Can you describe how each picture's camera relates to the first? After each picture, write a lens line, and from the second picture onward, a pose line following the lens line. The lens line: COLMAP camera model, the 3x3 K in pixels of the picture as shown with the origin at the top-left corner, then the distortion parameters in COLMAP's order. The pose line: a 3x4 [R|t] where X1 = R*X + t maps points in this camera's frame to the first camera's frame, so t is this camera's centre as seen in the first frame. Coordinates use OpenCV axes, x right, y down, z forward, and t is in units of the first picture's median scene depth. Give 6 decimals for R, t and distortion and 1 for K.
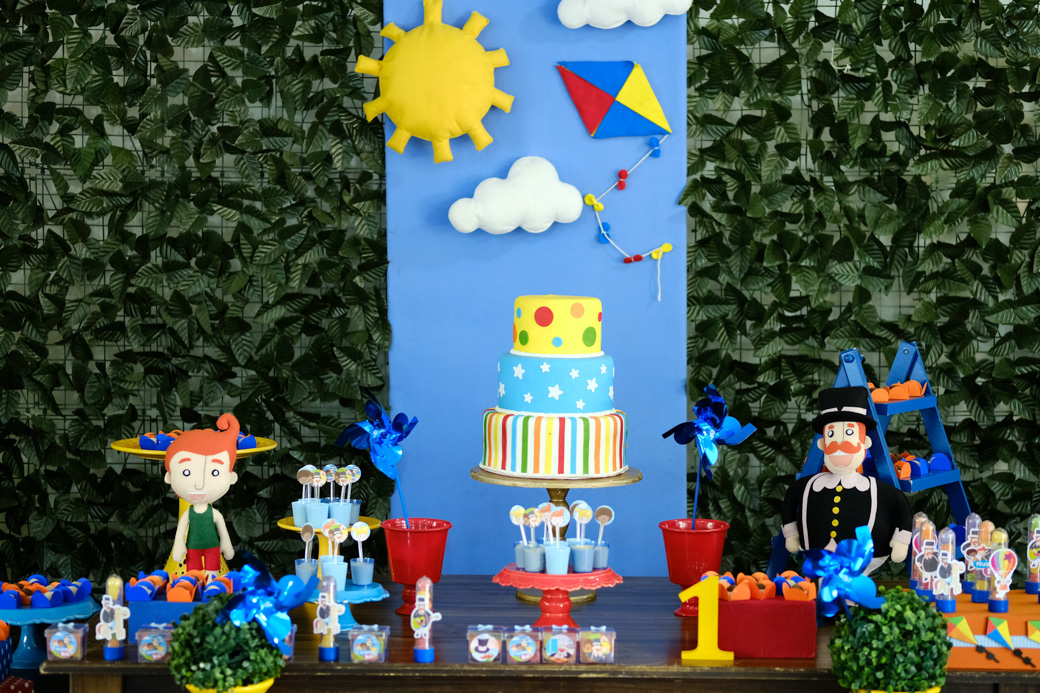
lens RADIAL K [[2191.5, 0, 523.3], [0, 2191.5, 366.2], [0, 0, 1]] dist [0.043277, 0.072537]
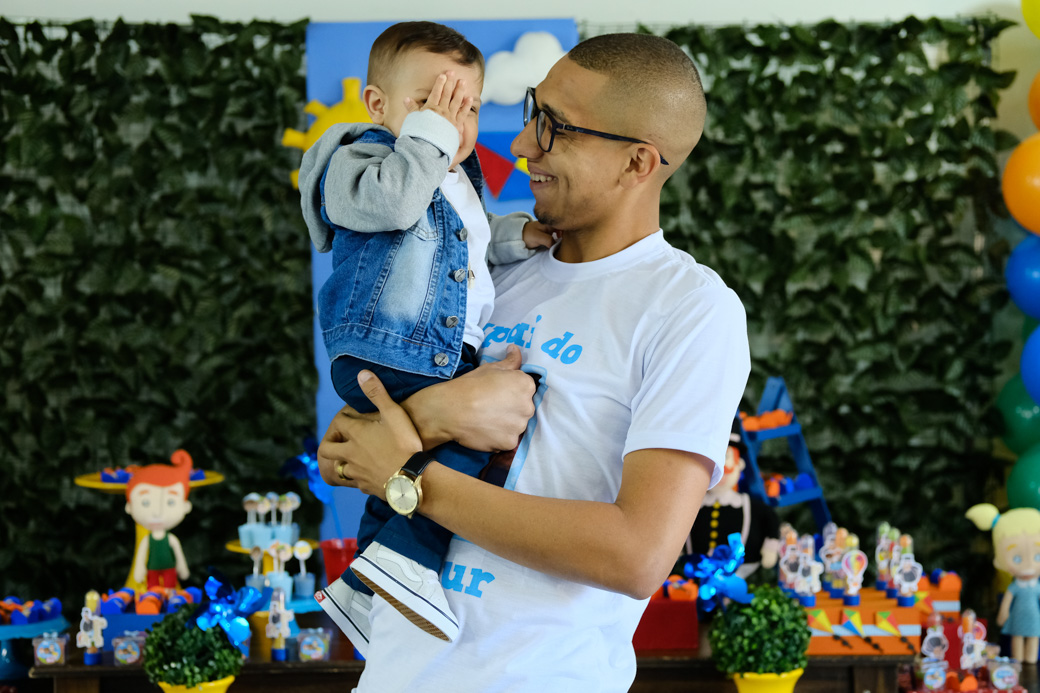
lens RADIAL K [[2202.2, 0, 520.6], [0, 2202.2, 358.9], [0, 0, 1]] dist [0.069799, 0.123381]
pose [[0.998790, -0.016705, 0.046250, -0.009368], [0.017741, 0.999599, -0.022074, 0.002077], [-0.045862, 0.022868, 0.998686, -0.125372]]
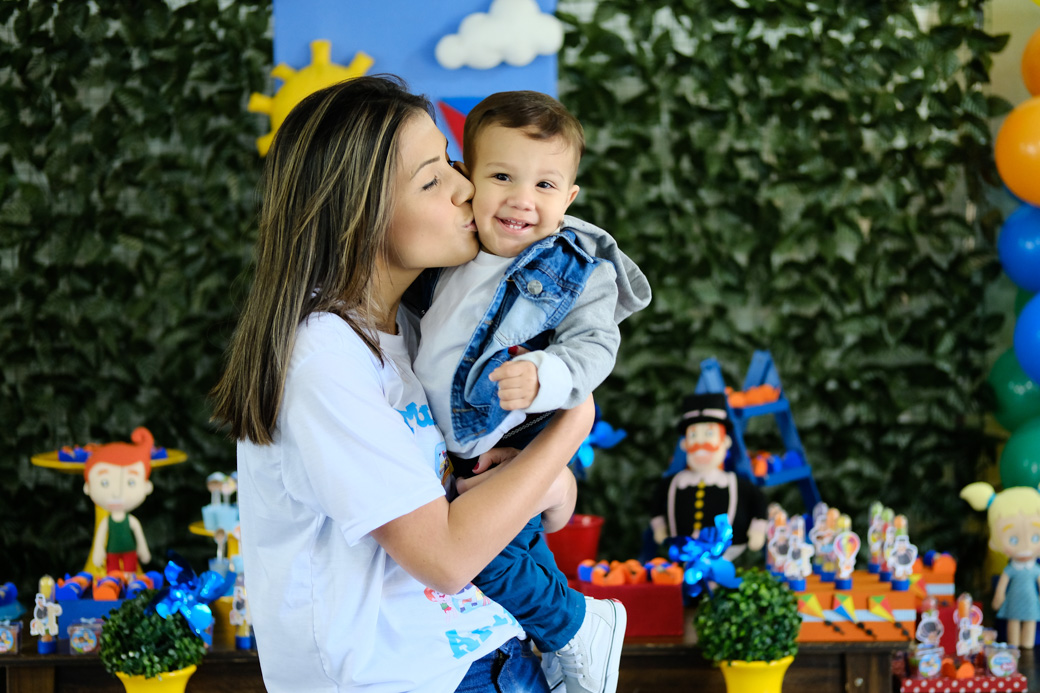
lens RADIAL K [[2202.2, 0, 520.6], [0, 2202.2, 358.9], [0, 0, 1]] dist [0.069799, 0.123381]
pose [[0.998197, -0.017996, 0.057262, -0.007966], [0.018679, 0.999760, -0.011410, 0.002672], [-0.057043, 0.012459, 0.998294, -0.085235]]
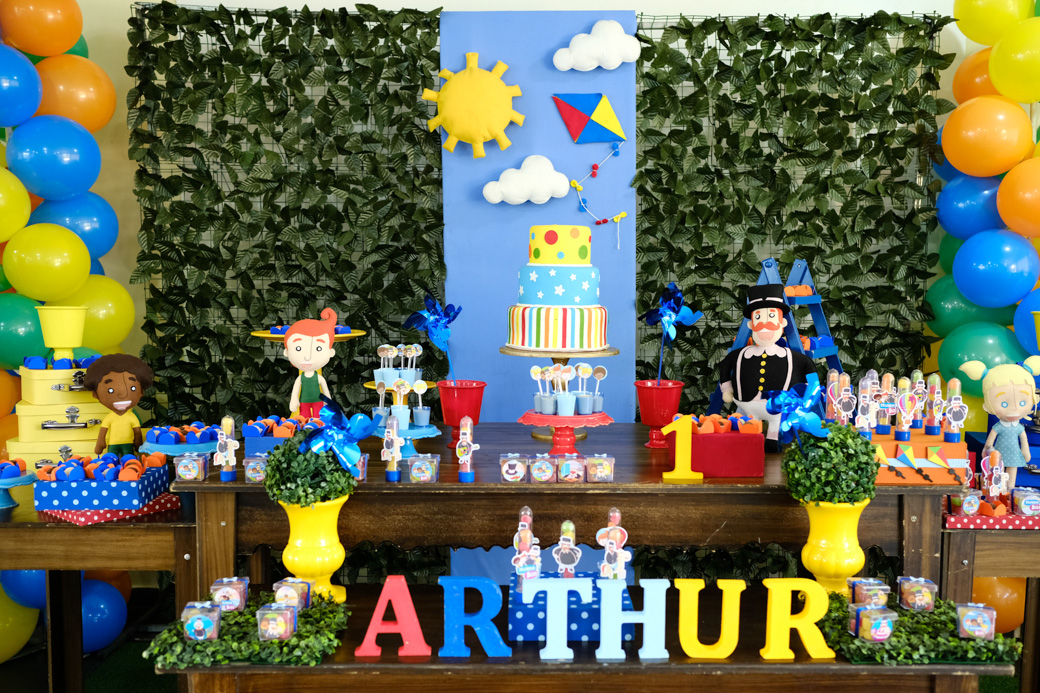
lens RADIAL K [[991.4, 0, 532.5], [0, 991.4, 367.5], [0, 0, 1]] dist [-0.074730, 0.180711]
pose [[0.999840, -0.004064, 0.017404, -0.011609], [0.003702, 0.999777, 0.020776, 0.039608], [-0.017485, -0.020708, 0.999633, 0.298637]]
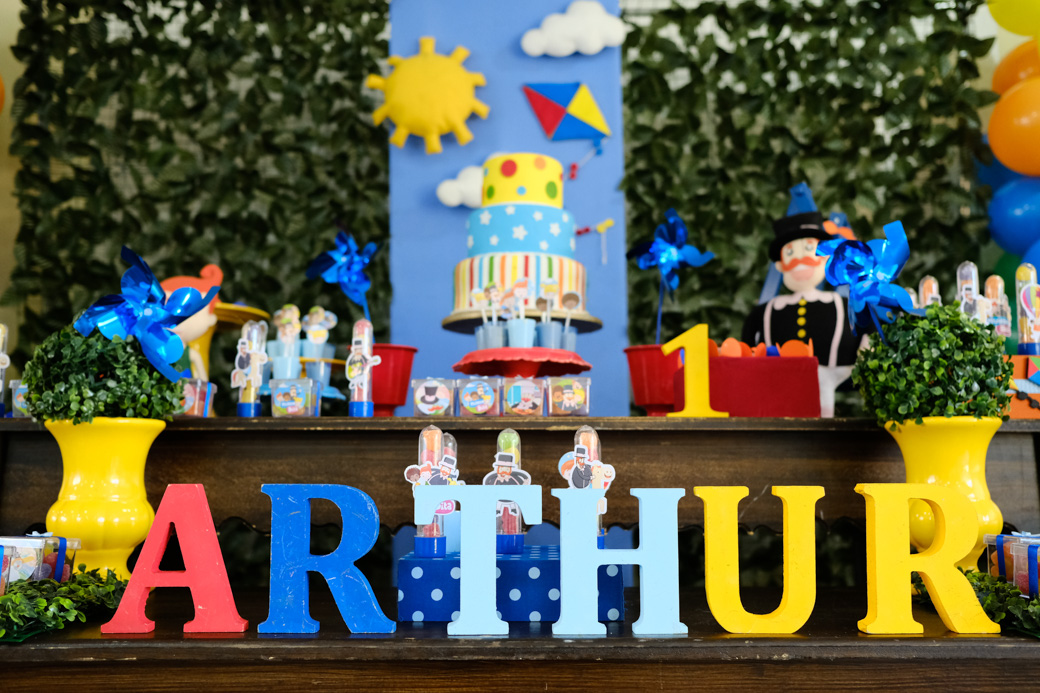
lens RADIAL K [[991.4, 0, 532.5], [0, 991.4, 367.5], [0, 0, 1]] dist [-0.074730, 0.180711]
pose [[0.999793, -0.005971, 0.019434, 0.009080], [0.009317, 0.984179, -0.176931, 0.131006], [-0.018070, 0.177076, 0.984031, 0.449666]]
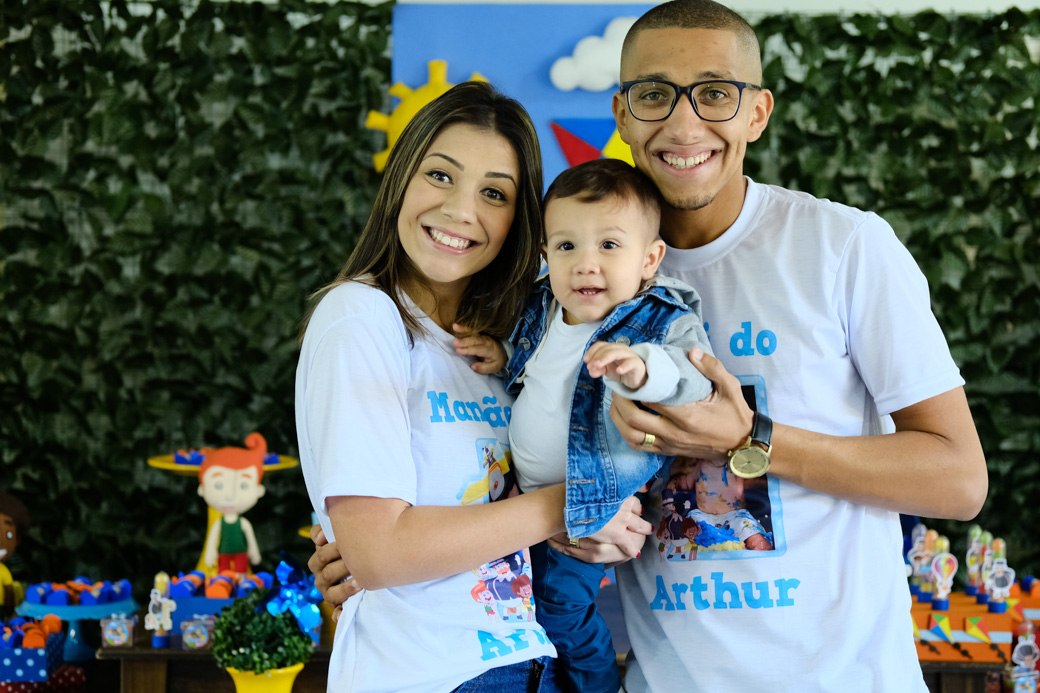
lens RADIAL K [[2202.2, 0, 520.6], [0, 2202.2, 358.9], [0, 0, 1]] dist [0.069799, 0.123381]
pose [[0.999911, 0.007688, 0.010934, -0.010433], [-0.007437, 0.999712, -0.022829, 0.006914], [-0.011107, 0.022746, 0.999680, -0.103533]]
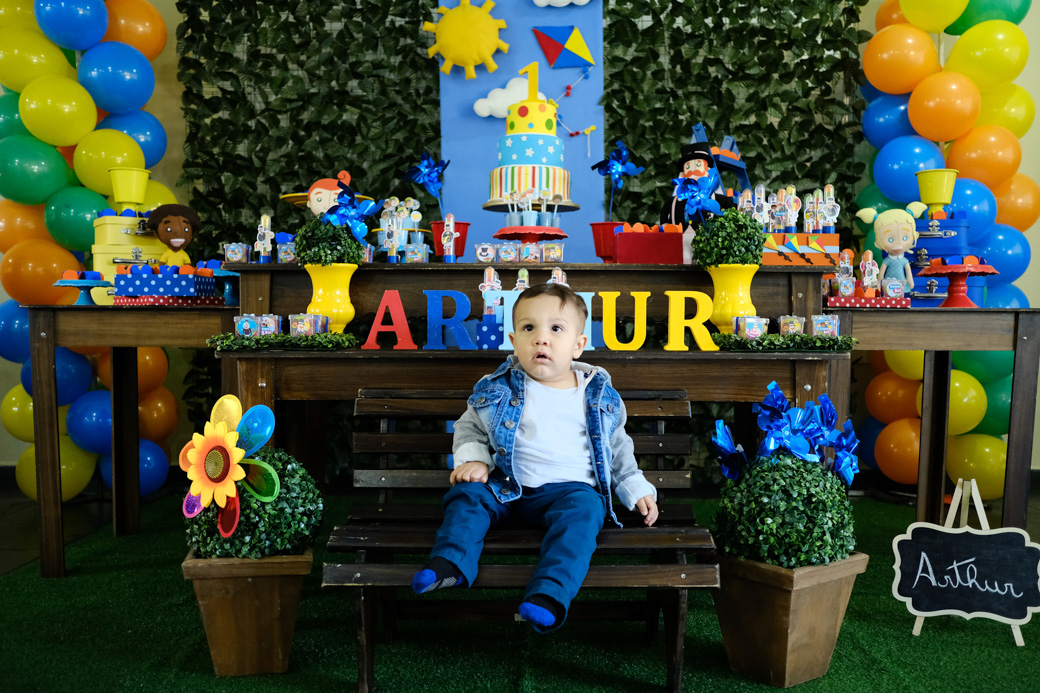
lens RADIAL K [[991.4, 0, 532.5], [0, 991.4, 367.5], [0, 0, 1]] dist [-0.074730, 0.180711]
pose [[0.999978, -0.004727, 0.004662, 0.010124], [0.004834, 0.999718, -0.023235, 0.166164], [-0.004551, 0.023257, 0.999719, 0.177712]]
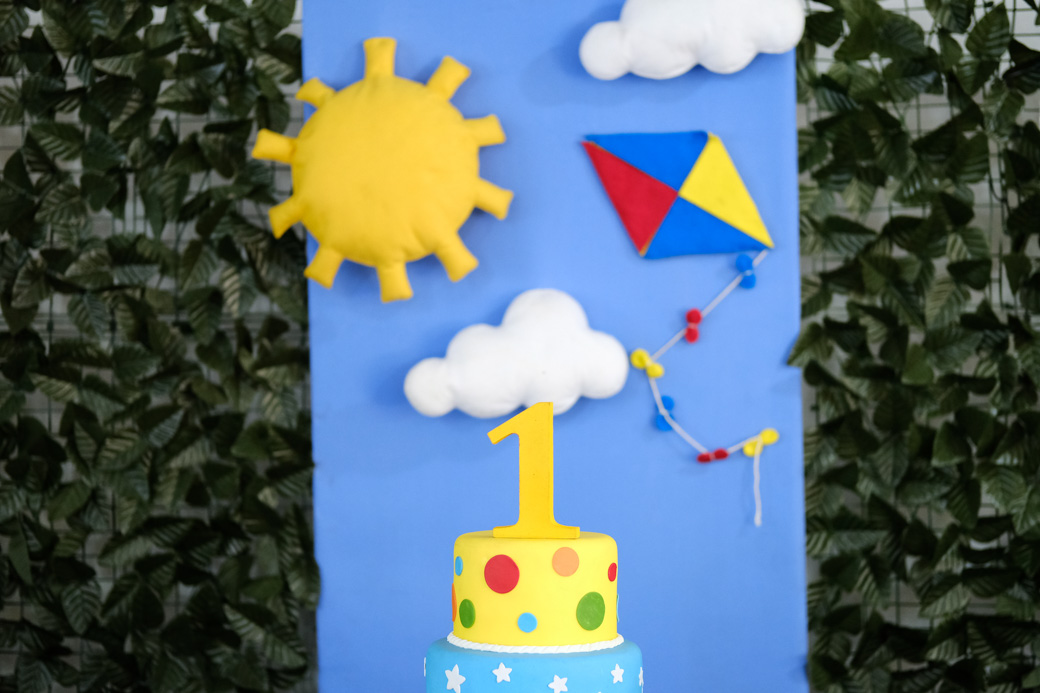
lens RADIAL K [[2202.2, 0, 520.6], [0, 2202.2, 358.9], [0, 0, 1]] dist [0.069799, 0.123381]
pose [[0.996360, -0.013172, -0.084225, 0.048883], [0.005885, 0.996261, -0.086190, -0.023569], [0.085045, 0.085381, 0.992712, 0.391326]]
